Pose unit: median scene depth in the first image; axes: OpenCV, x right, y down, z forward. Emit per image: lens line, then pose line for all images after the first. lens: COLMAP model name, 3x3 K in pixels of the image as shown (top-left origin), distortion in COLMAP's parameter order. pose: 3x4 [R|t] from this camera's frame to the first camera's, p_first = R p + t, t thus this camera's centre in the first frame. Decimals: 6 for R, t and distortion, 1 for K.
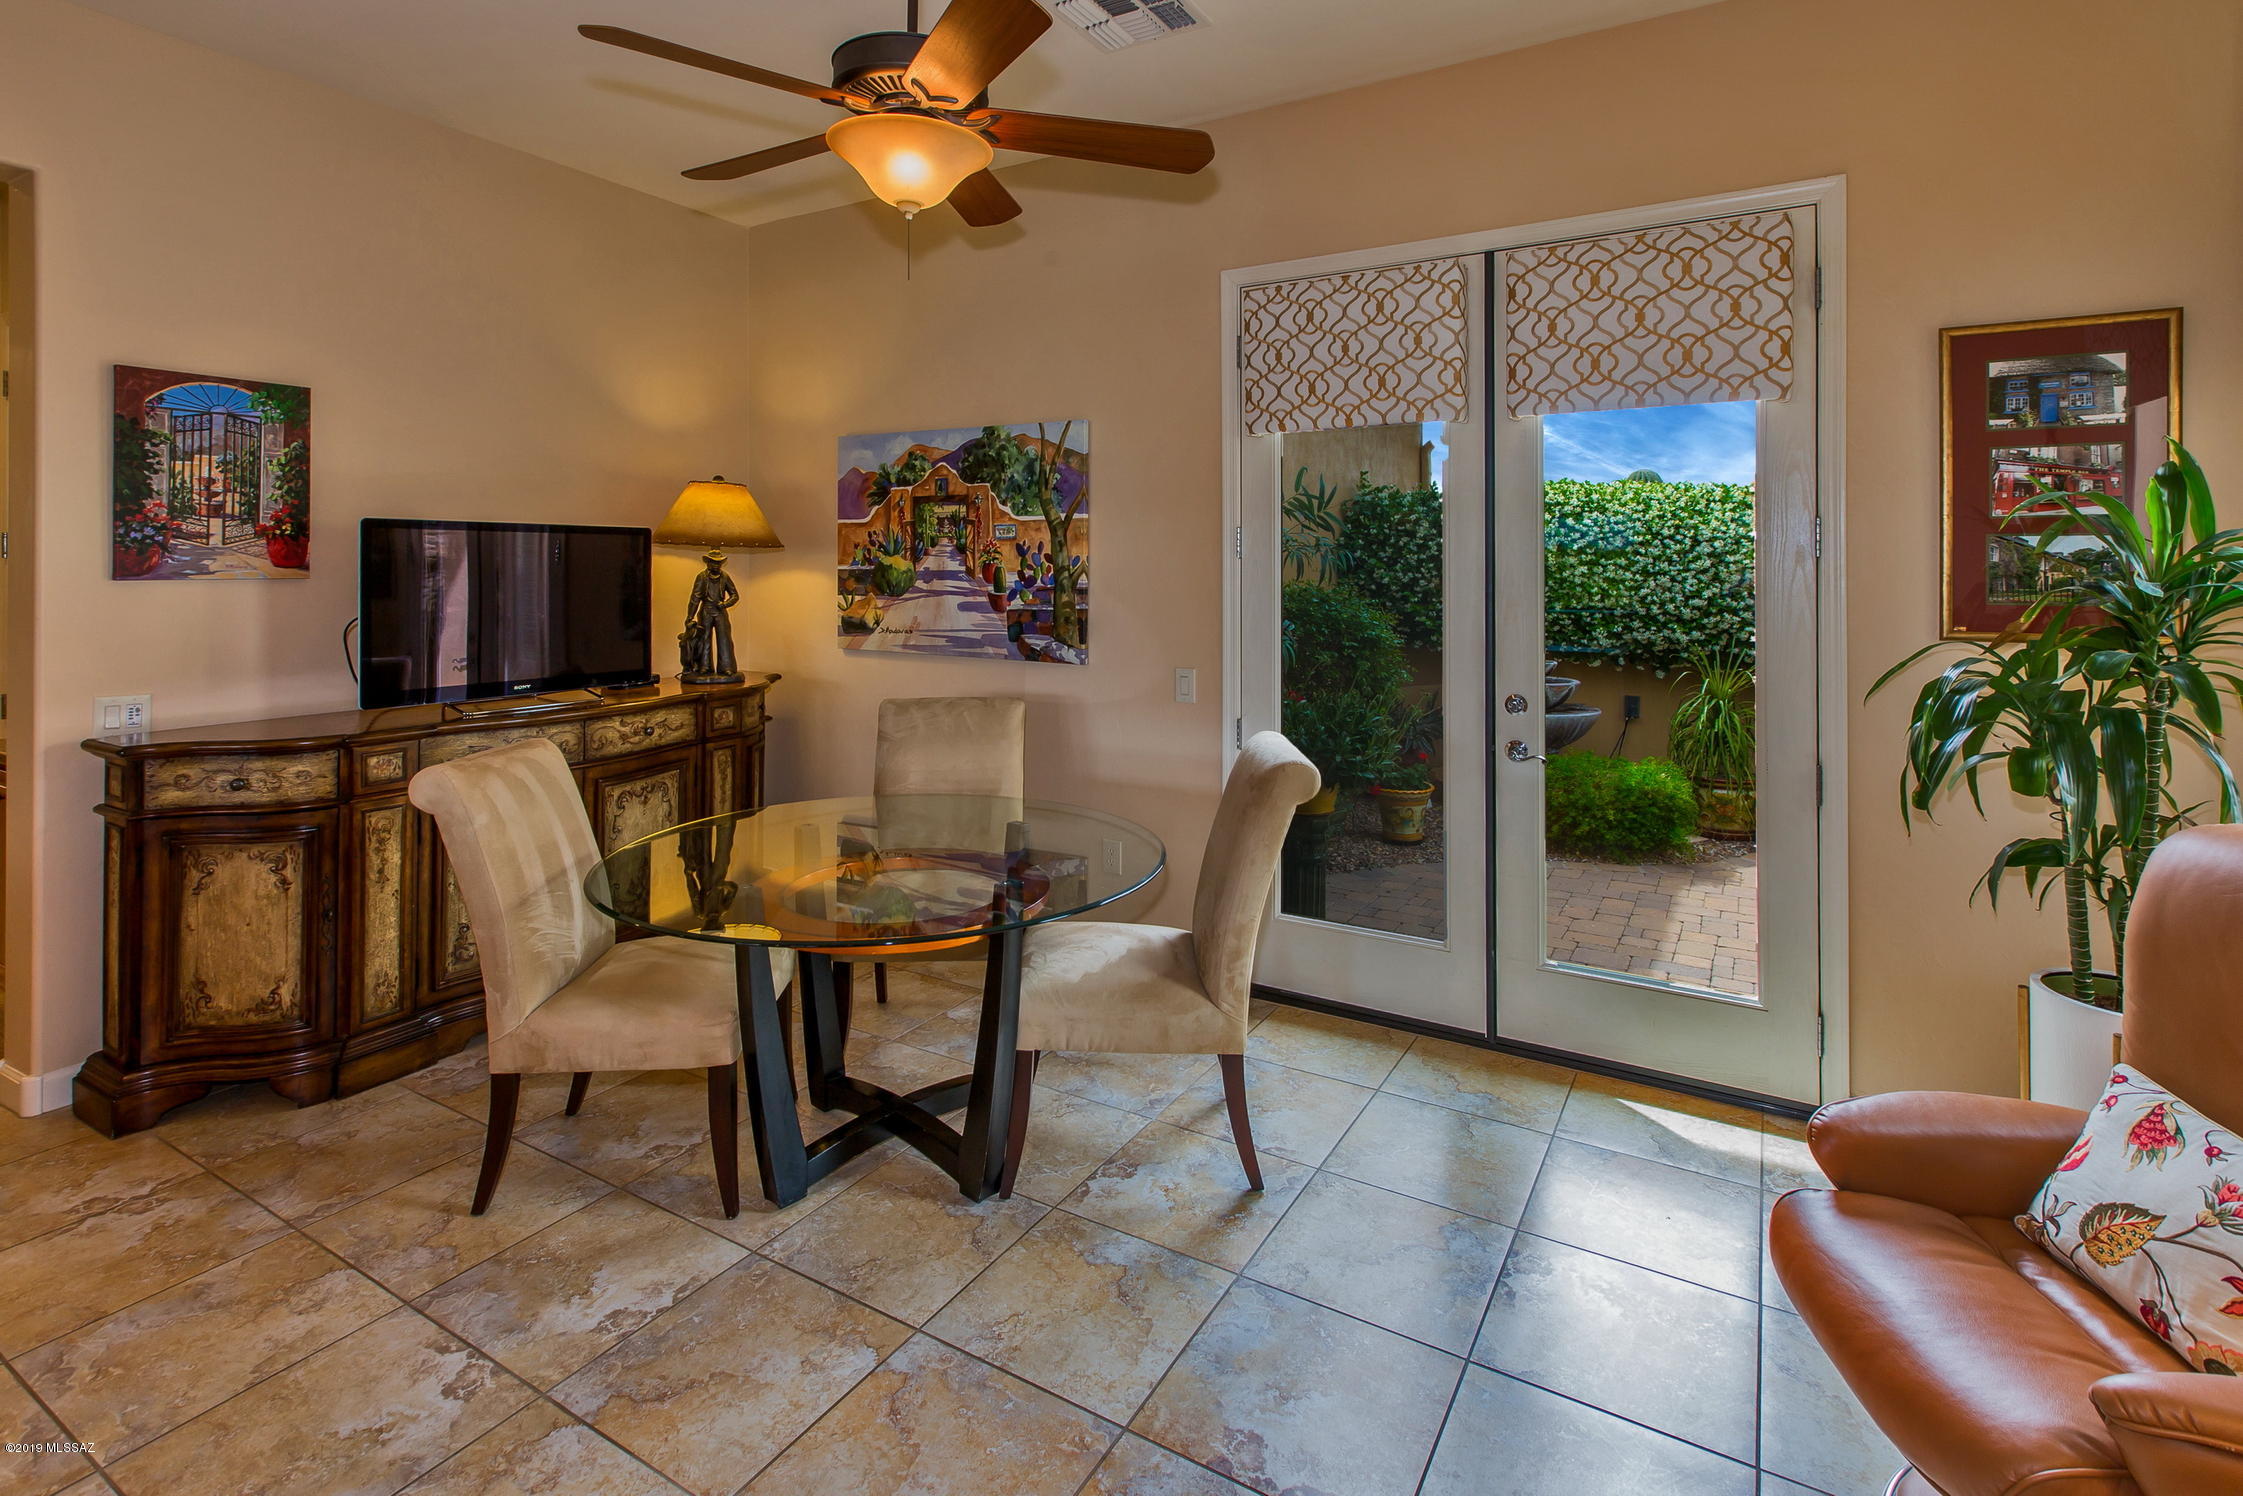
lens RADIAL K [[1066.8, 0, 1109.2], [0, 1066.8, 558.8], [0, 0, 1]] dist [0.002116, -0.000091]
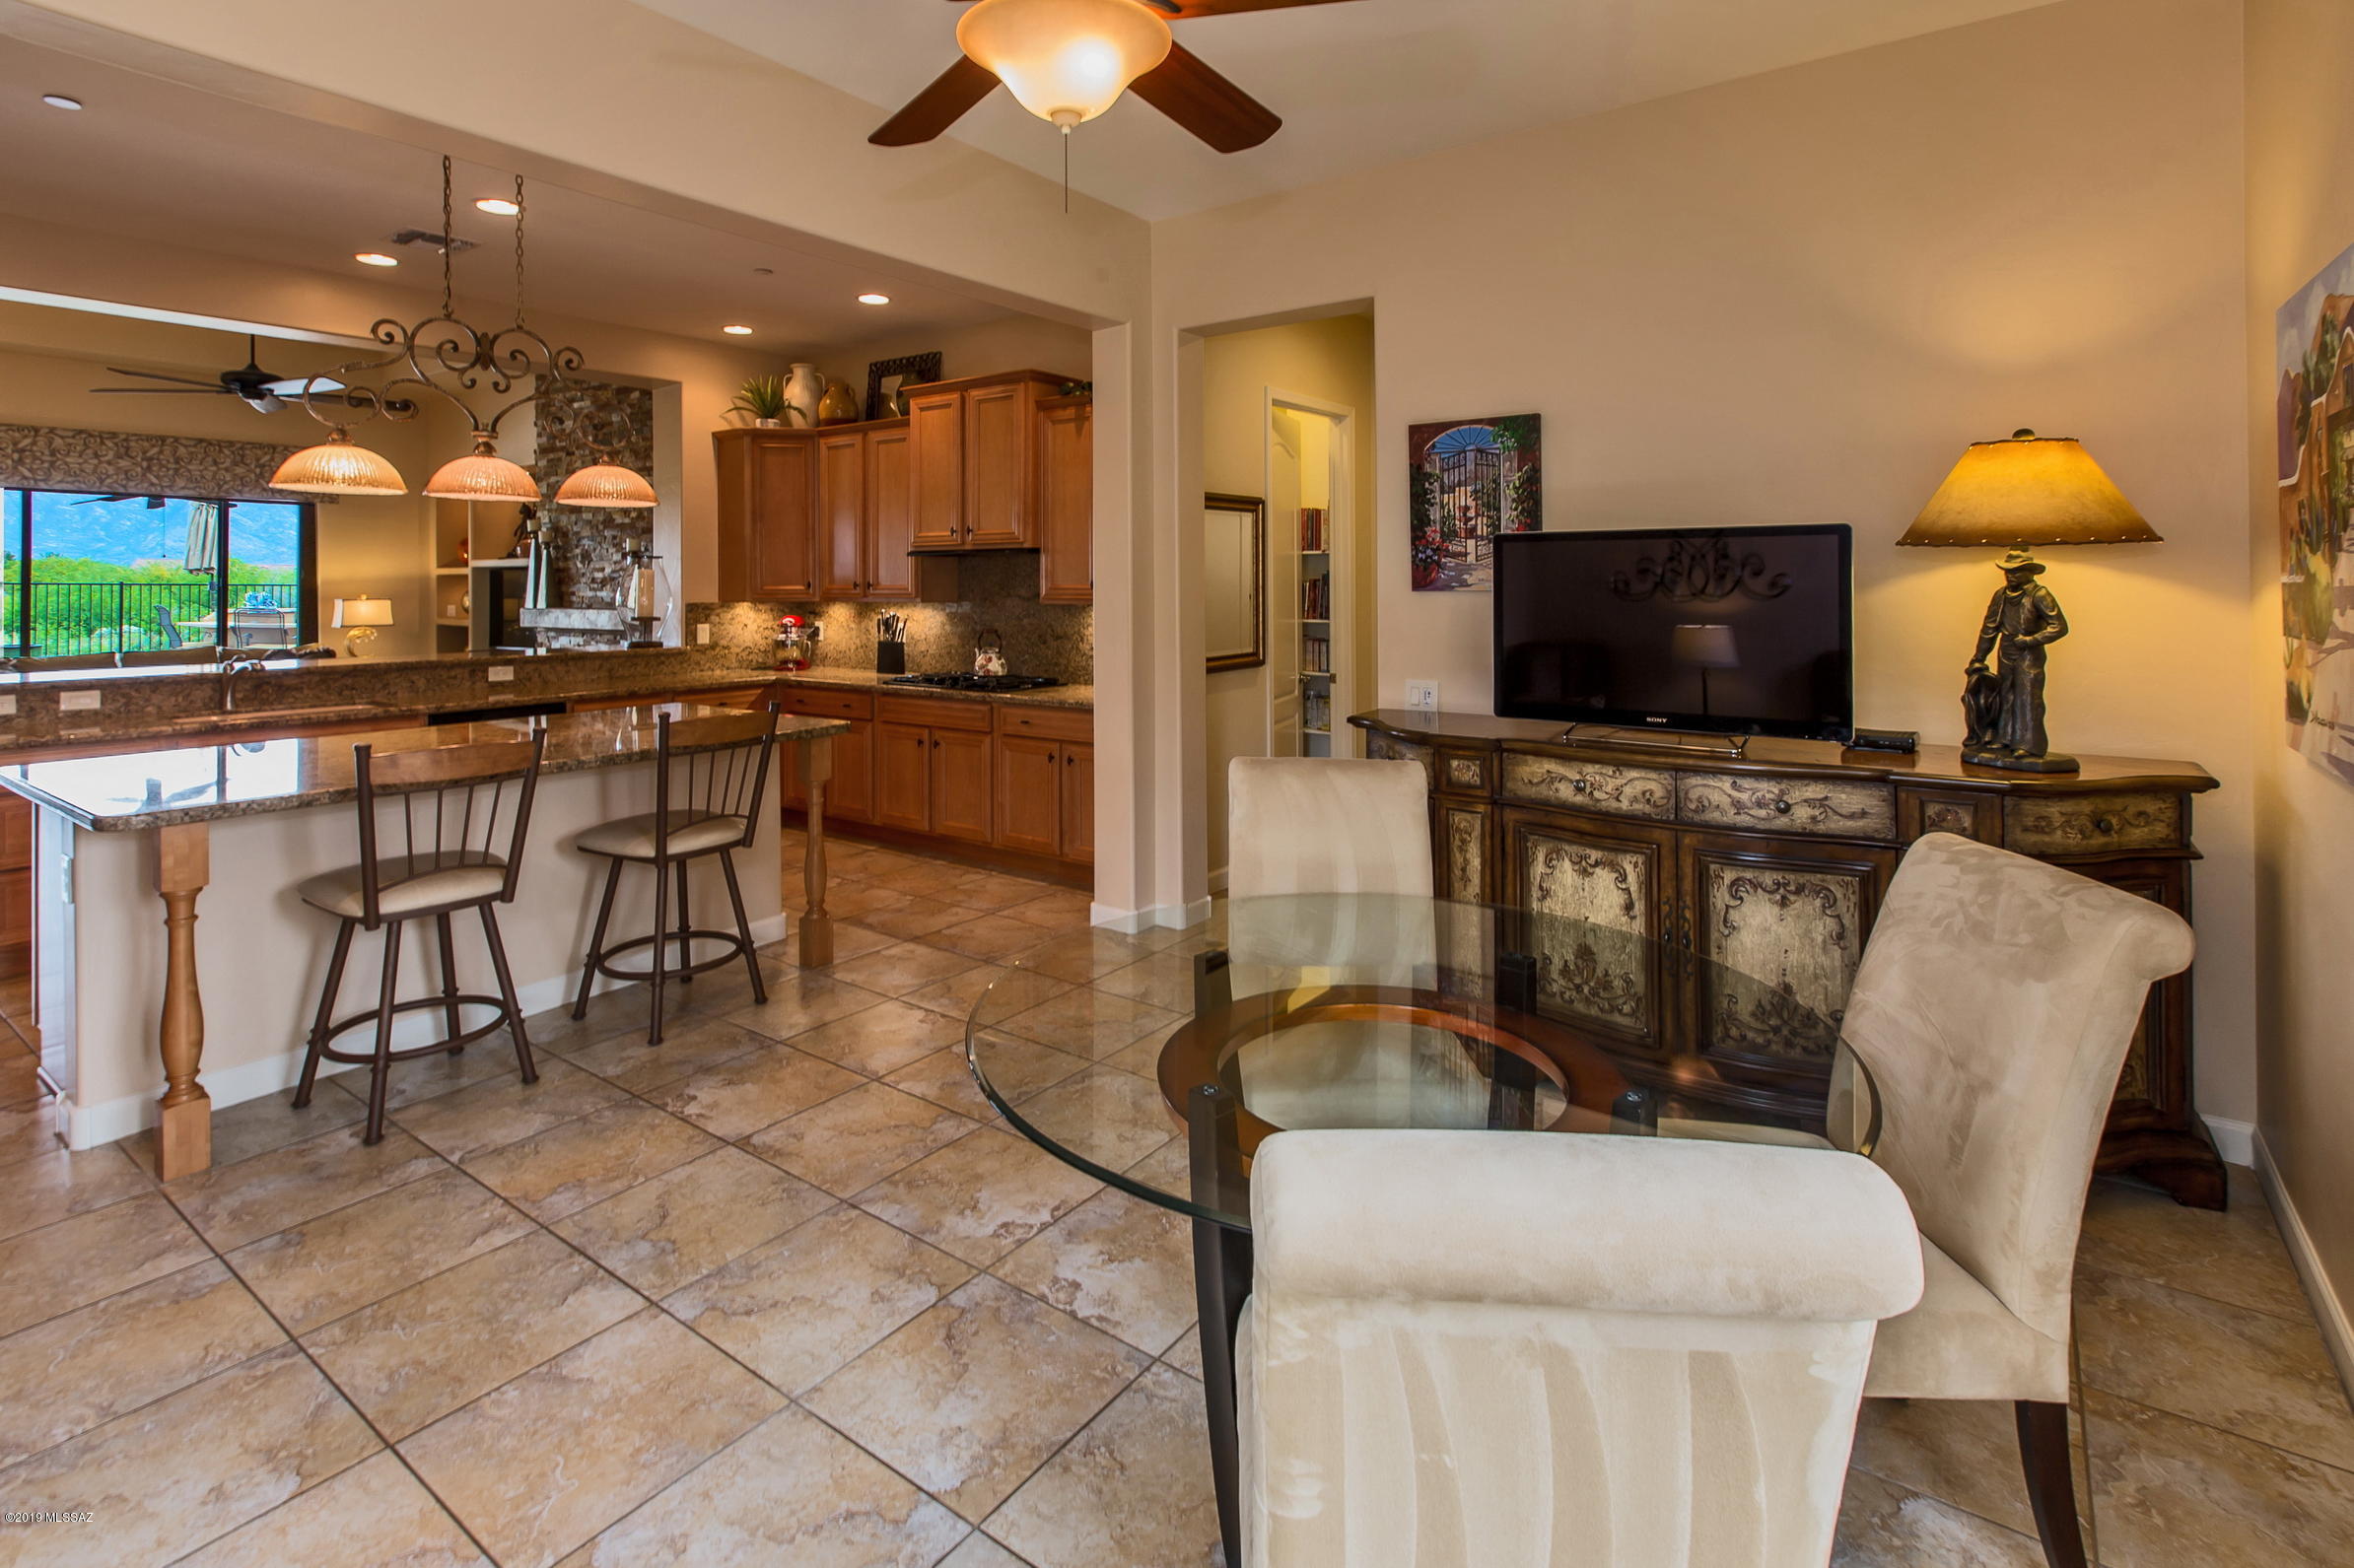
lens RADIAL K [[1159.4, 0, 1263.6], [0, 1159.4, 575.3], [0, 0, 1]] dist [0.002216, 0.000854]
pose [[-0.065691, -0.006812, -0.997817, 0.459096], [0.009467, 0.999927, -0.007449, 0.009101], [0.997795, -0.009936, -0.065621, 0.858508]]
